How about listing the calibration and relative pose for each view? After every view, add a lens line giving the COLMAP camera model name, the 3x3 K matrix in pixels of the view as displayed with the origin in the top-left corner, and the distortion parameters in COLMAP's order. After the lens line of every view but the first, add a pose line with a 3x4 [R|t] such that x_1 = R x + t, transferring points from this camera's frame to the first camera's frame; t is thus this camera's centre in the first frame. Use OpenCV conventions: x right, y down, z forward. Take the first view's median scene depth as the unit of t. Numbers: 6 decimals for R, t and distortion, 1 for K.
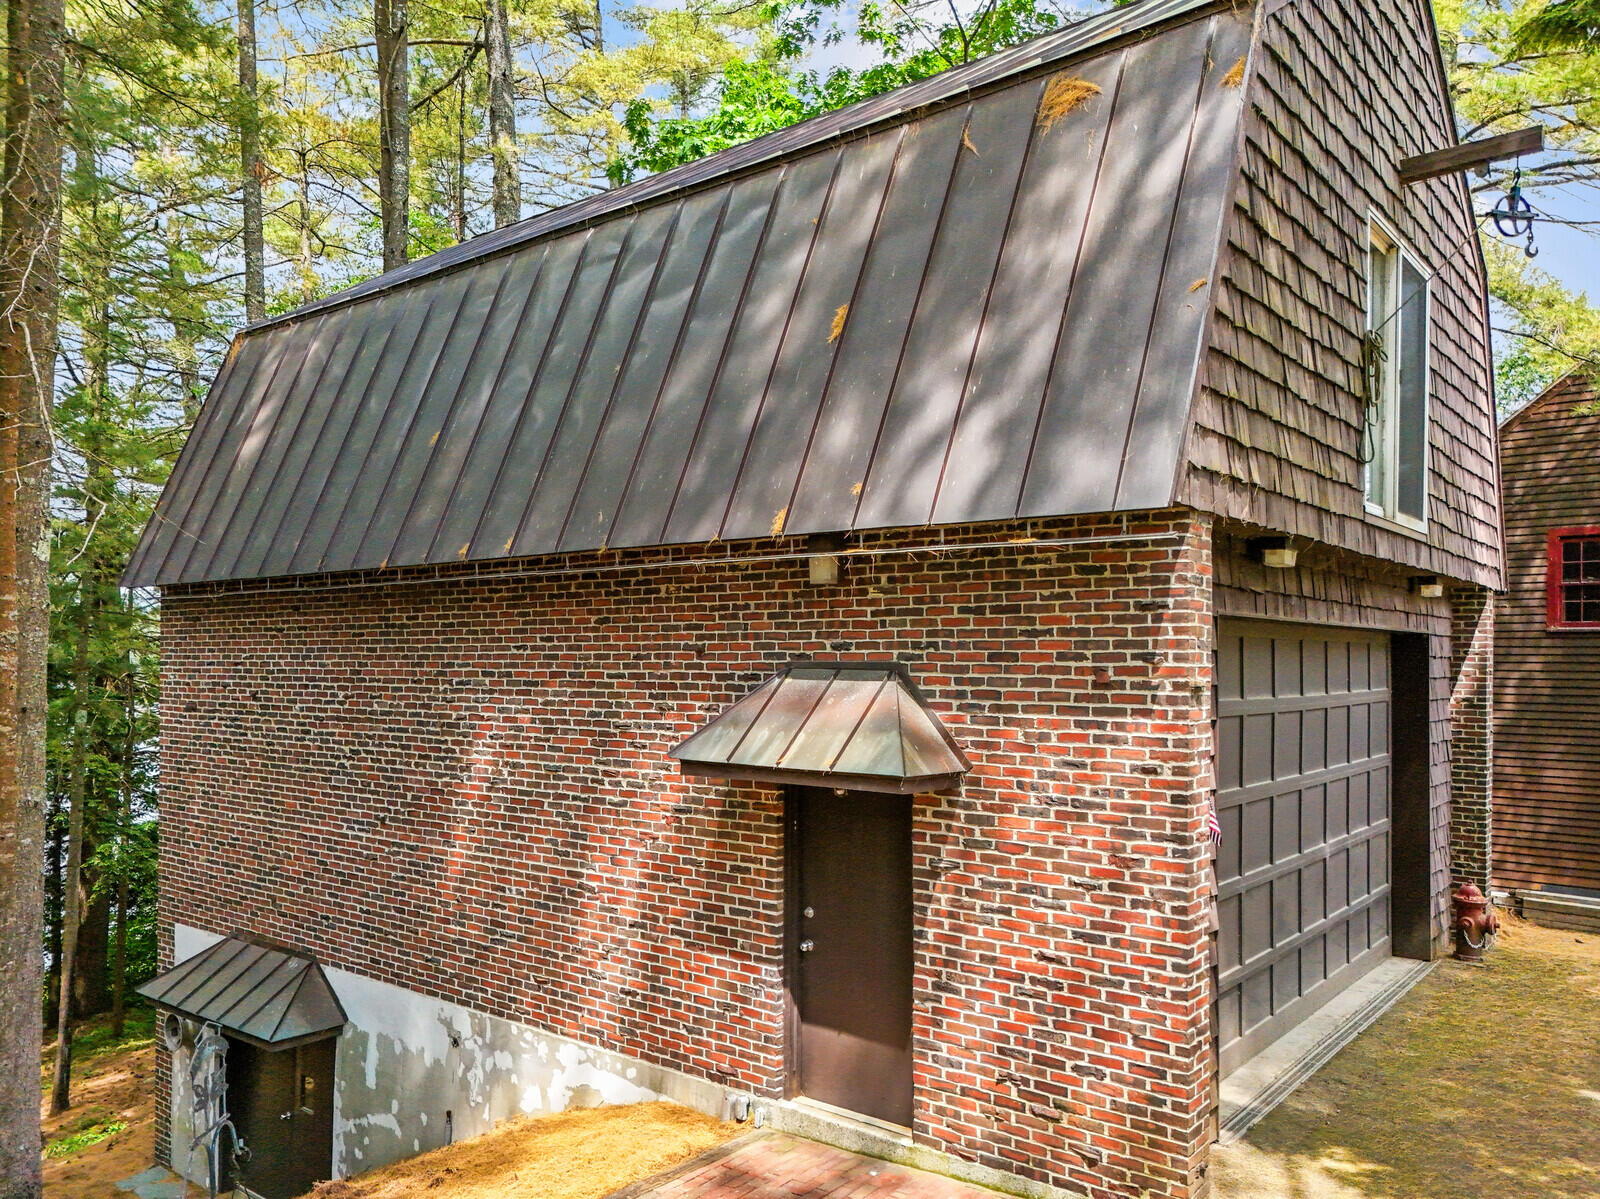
lens RADIAL K [[1213.6, 0, 800.0], [0, 1213.6, 599.5], [0, 0, 1]] dist [0.034092, -0.024618]
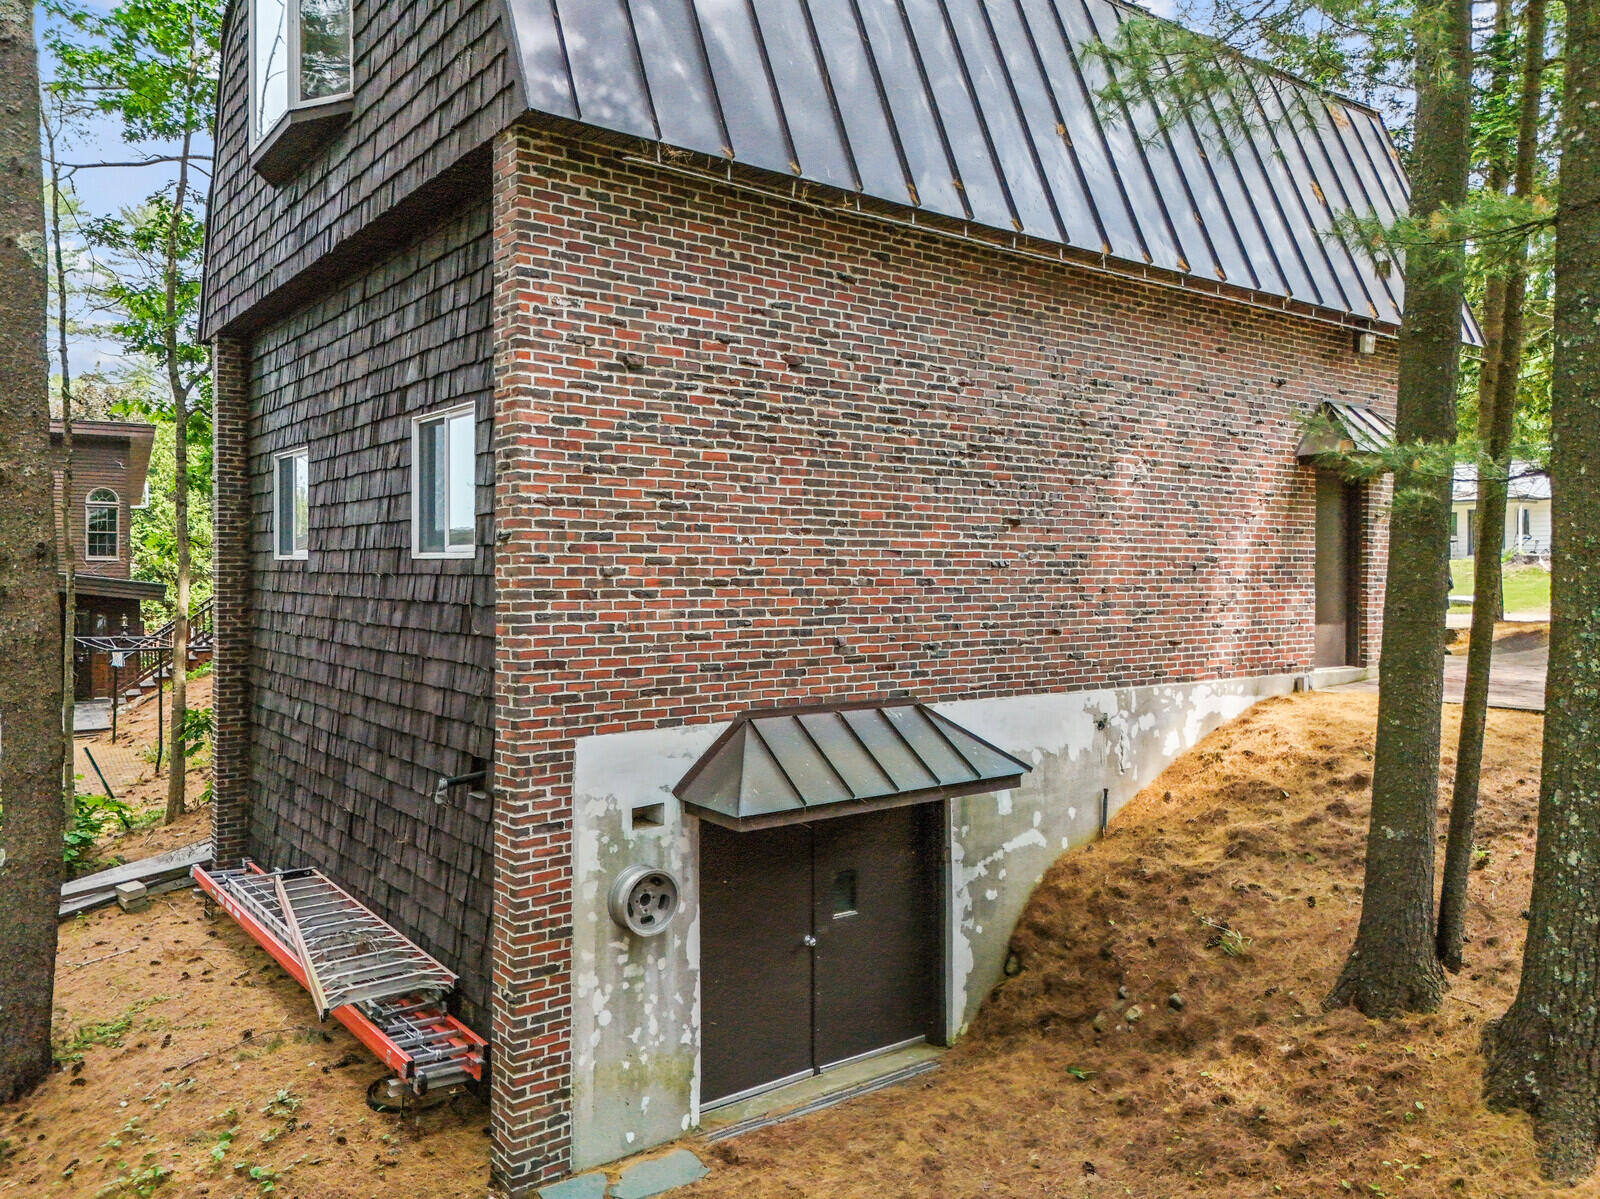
lens RADIAL K [[1213.6, 0, 800.0], [0, 1213.6, 599.5], [0, 0, 1]] dist [0.034092, -0.024618]
pose [[0.236350, -0.006094, 0.971649, -1.292206], [-0.029197, 0.999484, 0.013370, 0.235086], [-0.971229, -0.031530, 0.236050, 0.955679]]
